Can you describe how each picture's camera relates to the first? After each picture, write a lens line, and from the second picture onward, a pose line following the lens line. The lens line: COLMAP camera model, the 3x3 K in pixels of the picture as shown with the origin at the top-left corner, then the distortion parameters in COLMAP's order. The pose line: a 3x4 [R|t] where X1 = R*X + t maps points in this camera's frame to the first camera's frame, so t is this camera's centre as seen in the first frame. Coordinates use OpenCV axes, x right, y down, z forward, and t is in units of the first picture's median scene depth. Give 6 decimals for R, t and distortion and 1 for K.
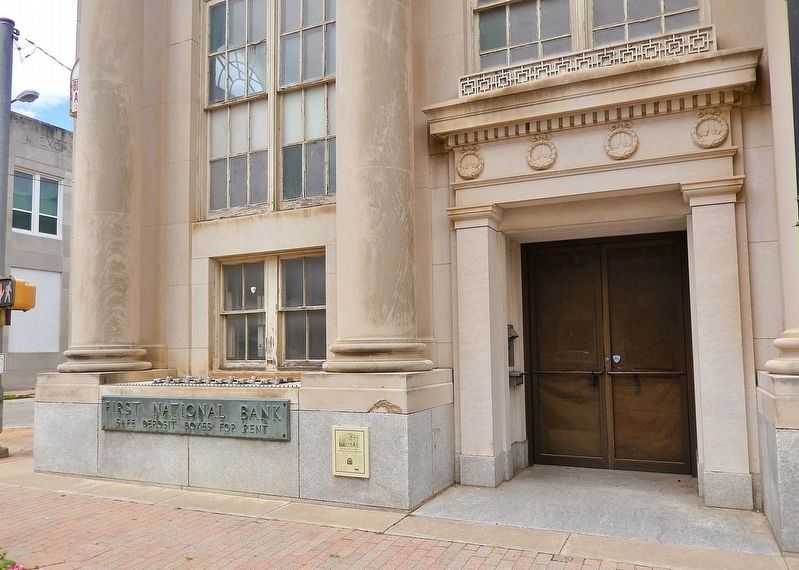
lens RADIAL K [[630.6, 0, 379.2], [0, 630.6, 305.0], [0, 0, 1]] dist [-0.000362, -0.014476]
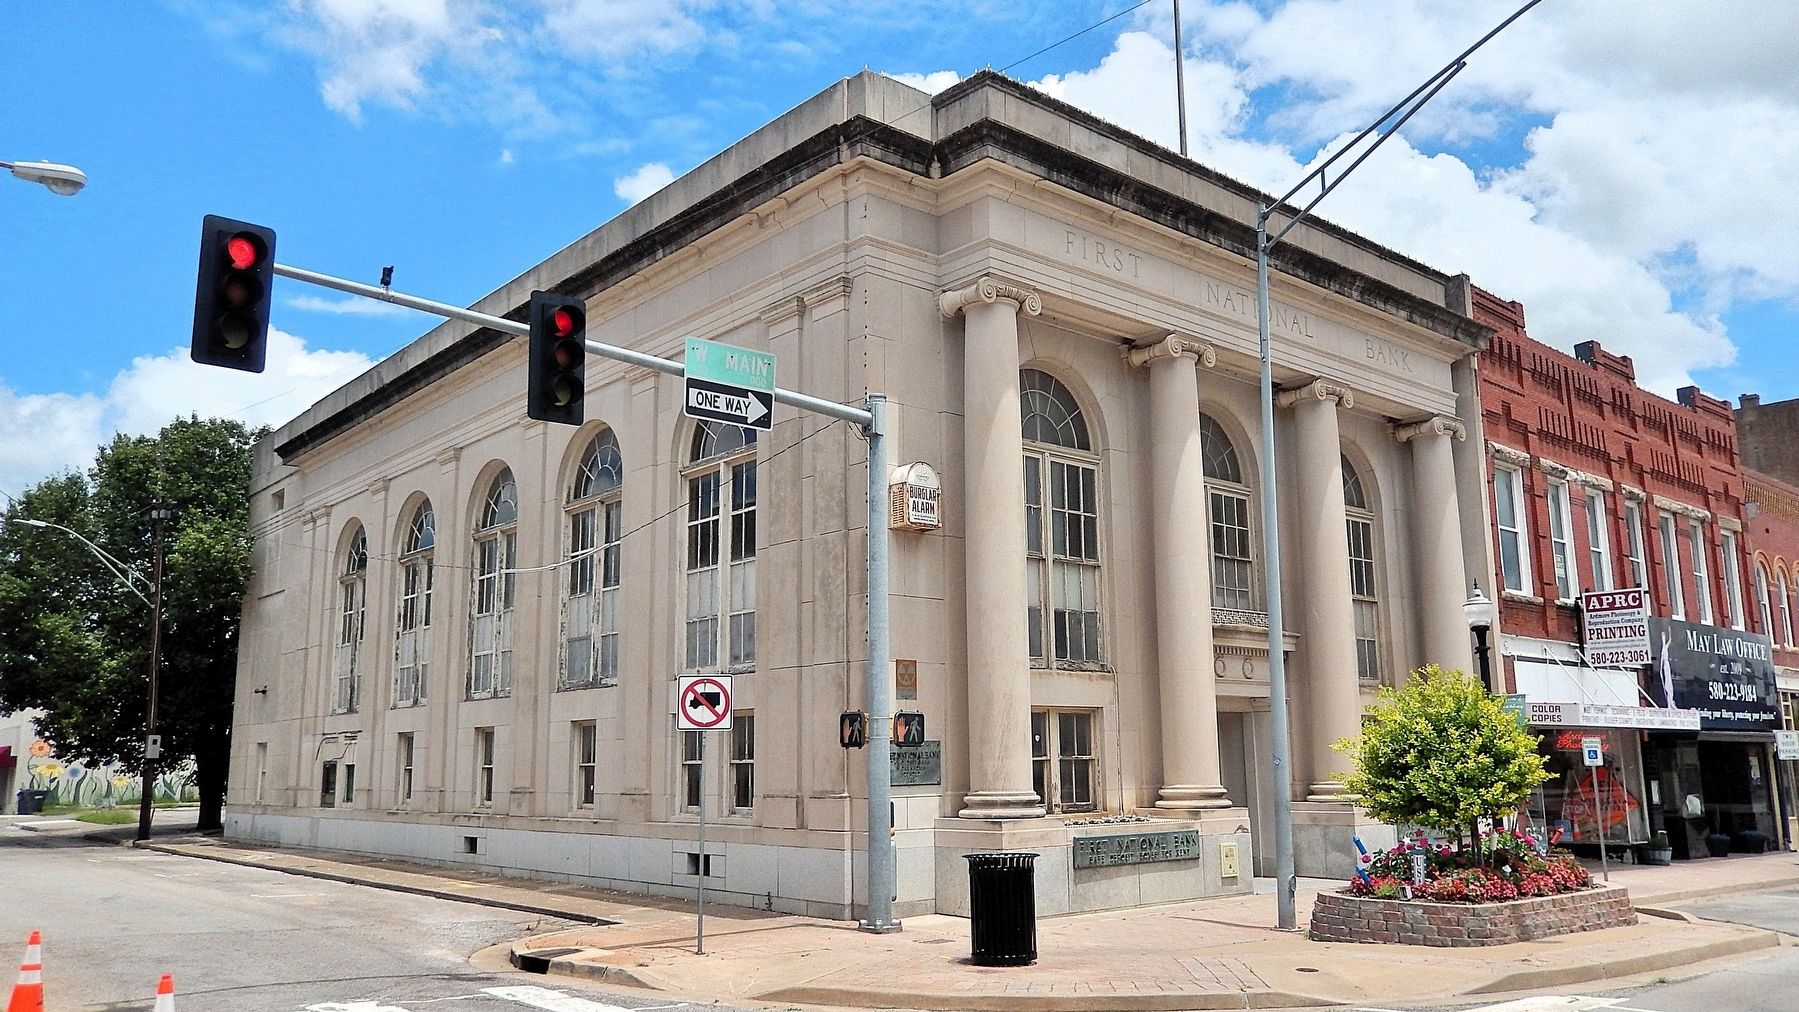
lens RADIAL K [[1409.7, 0, 892.2], [0, 1409.7, 506.5], [0, 0, 1]] dist [-0.000769, -0.000234]
pose [[0.382565, 0.177478, 0.906723, -3.082322], [-0.058830, 0.984065, -0.167795, 0.006349], [-0.922054, 0.010850, 0.386909, 0.350941]]
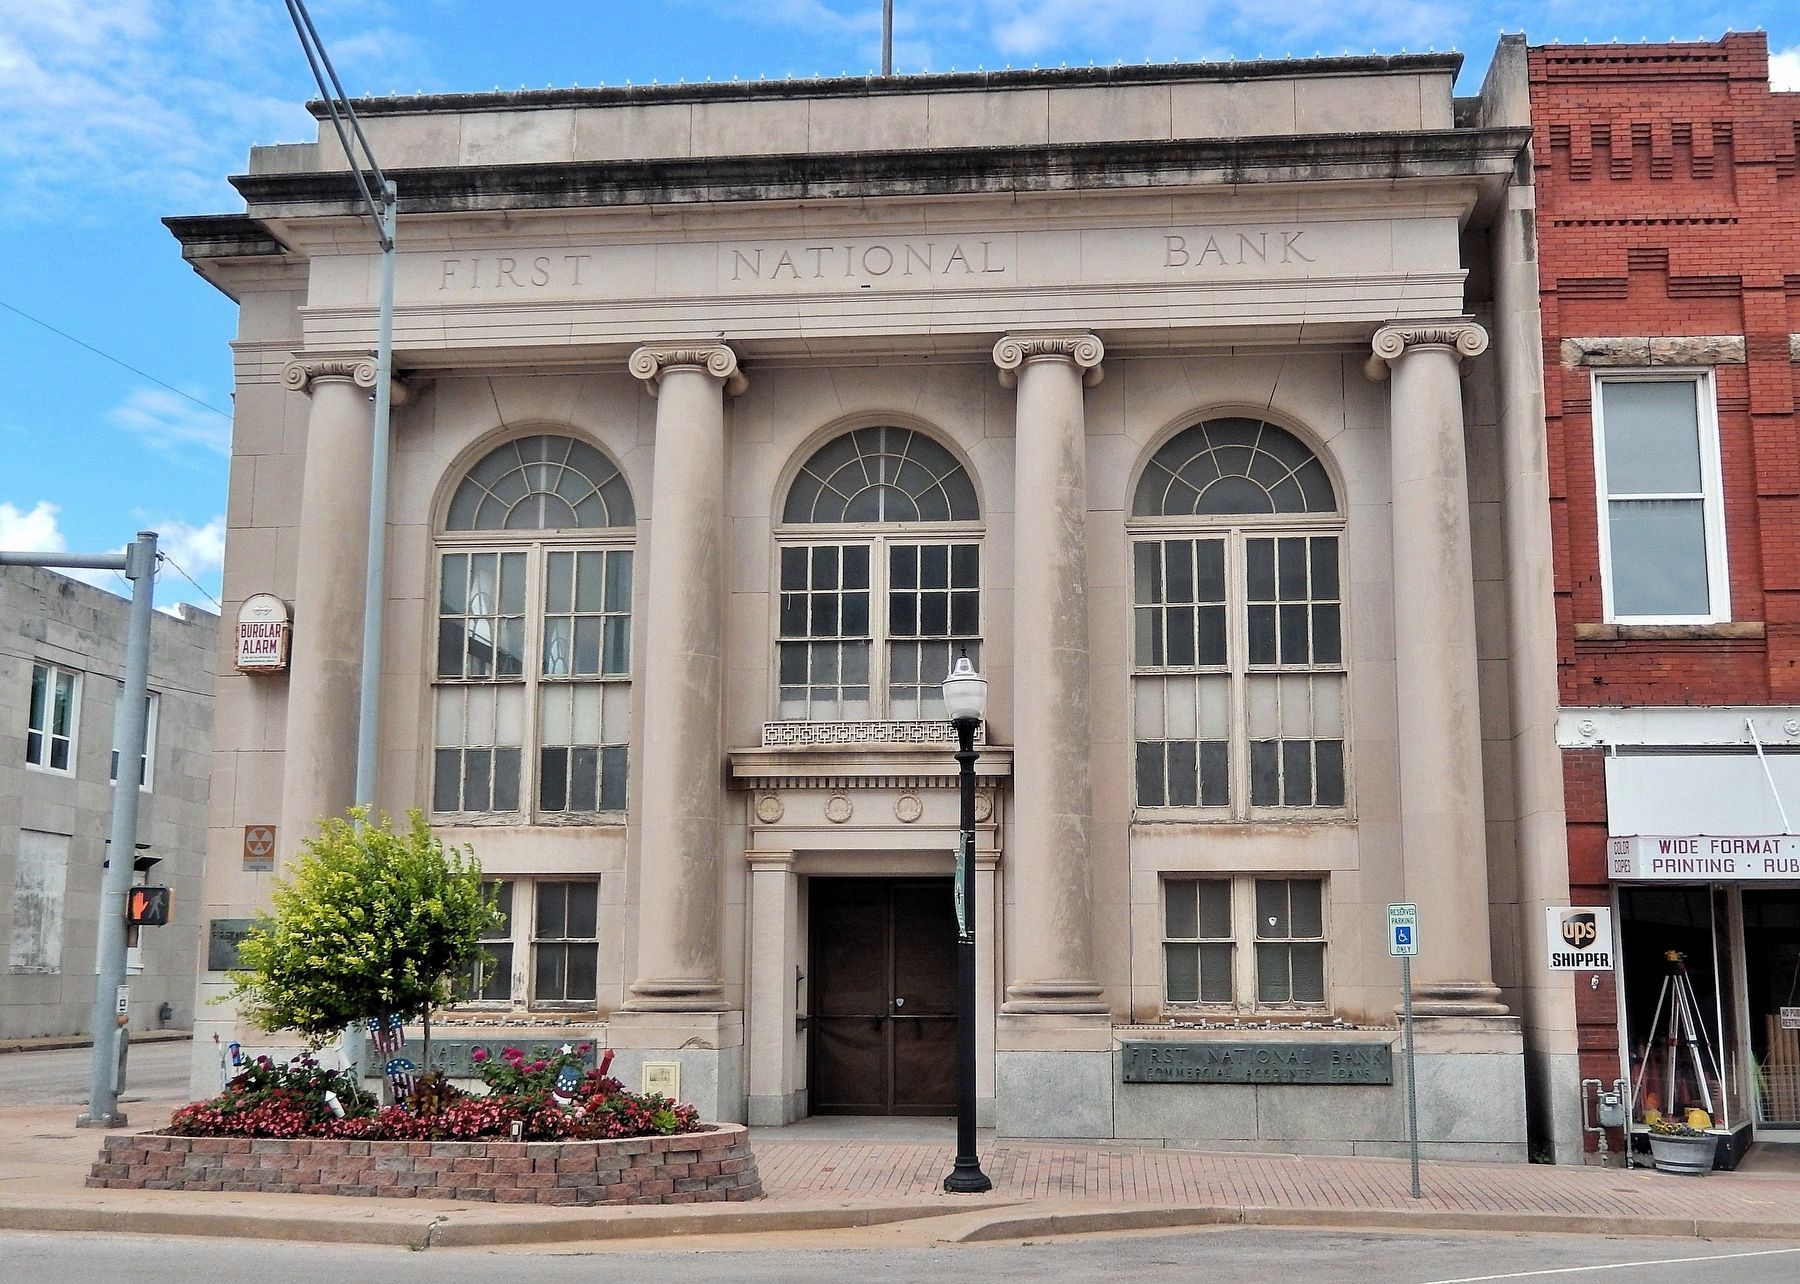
lens RADIAL K [[1938.5, 0, 938.7], [0, 1938.5, 665.3], [0, 0, 1]] dist [-0.054946, 0.000000]
pose [[0.937829, 0.068425, 0.340288, -0.656493], [-0.037702, 0.994657, -0.096099, -0.156548], [-0.345045, 0.077295, 0.935398, -1.966476]]
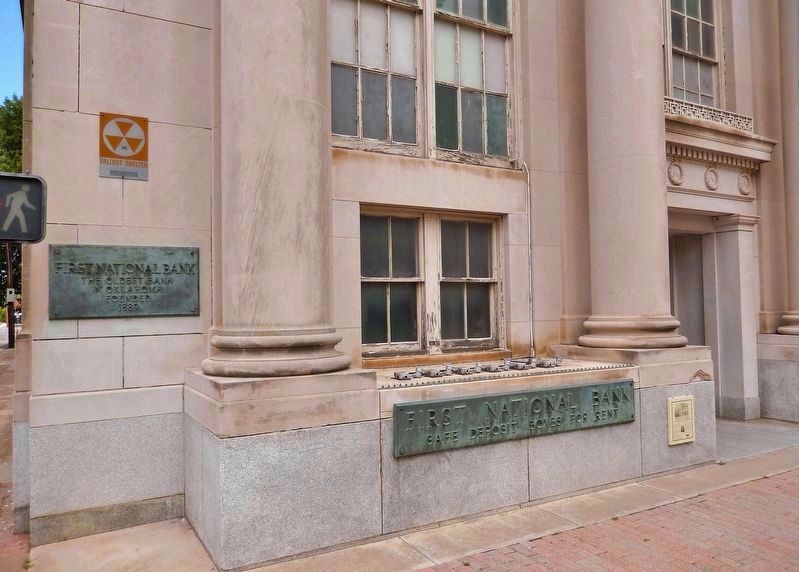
lens RADIAL K [[630.6, 0, 402.0], [0, 630.6, 290.1], [0, 0, 1]] dist [-0.000362, -0.014476]
pose [[0.549933, 0.030974, 0.834635, -1.031026], [-0.049691, 0.998755, -0.004323, 0.031892], [-0.833730, -0.039097, 0.550787, 0.685612]]
